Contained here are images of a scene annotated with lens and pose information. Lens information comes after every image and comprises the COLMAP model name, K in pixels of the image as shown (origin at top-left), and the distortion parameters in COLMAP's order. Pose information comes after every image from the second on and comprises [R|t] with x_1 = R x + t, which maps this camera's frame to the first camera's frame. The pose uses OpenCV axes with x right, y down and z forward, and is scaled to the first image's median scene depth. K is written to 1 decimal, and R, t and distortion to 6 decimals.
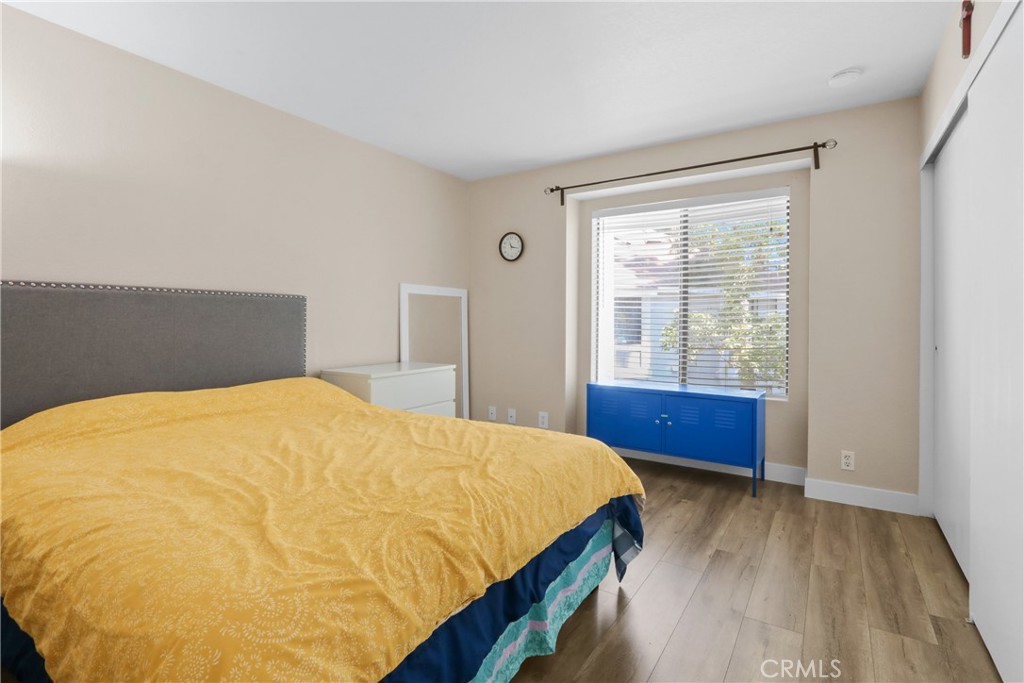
lens RADIAL K [[482.2, 0, 512.5], [0, 482.2, 336.5], [0, 0, 1]] dist [-0.011327, 0.003058]
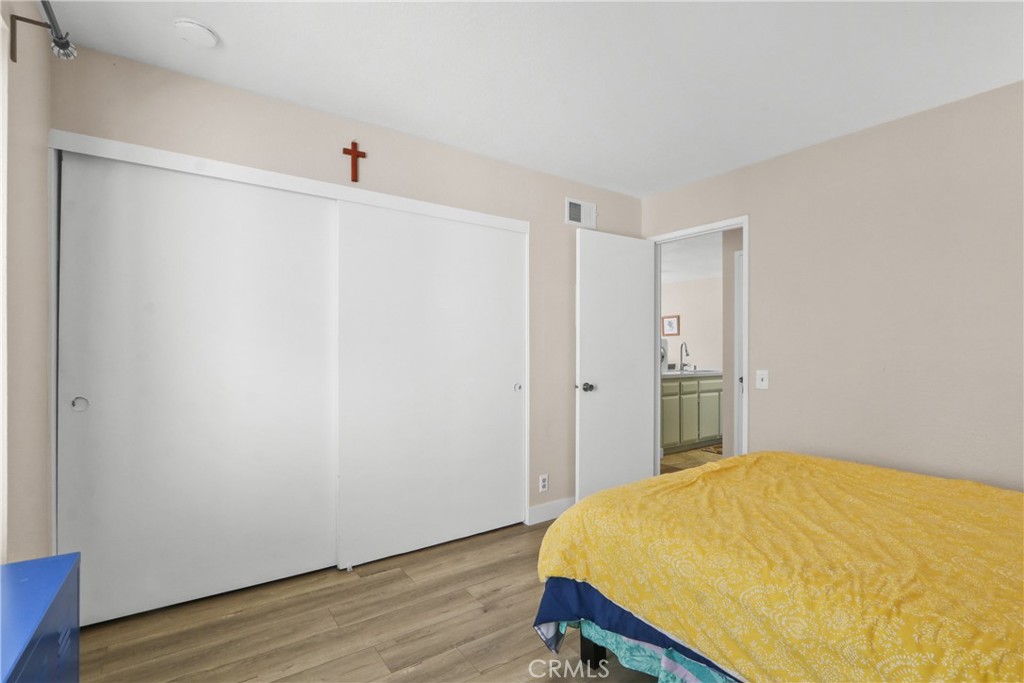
lens RADIAL K [[482.2, 0, 512.8], [0, 482.2, 341.4], [0, 0, 1]] dist [-0.011327, 0.003058]
pose [[-0.937103, -0.003552, 0.349034, -0.017248], [-0.001478, 0.999980, 0.006208, -0.097915], [-0.349049, 0.005302, -0.937089, 1.908524]]
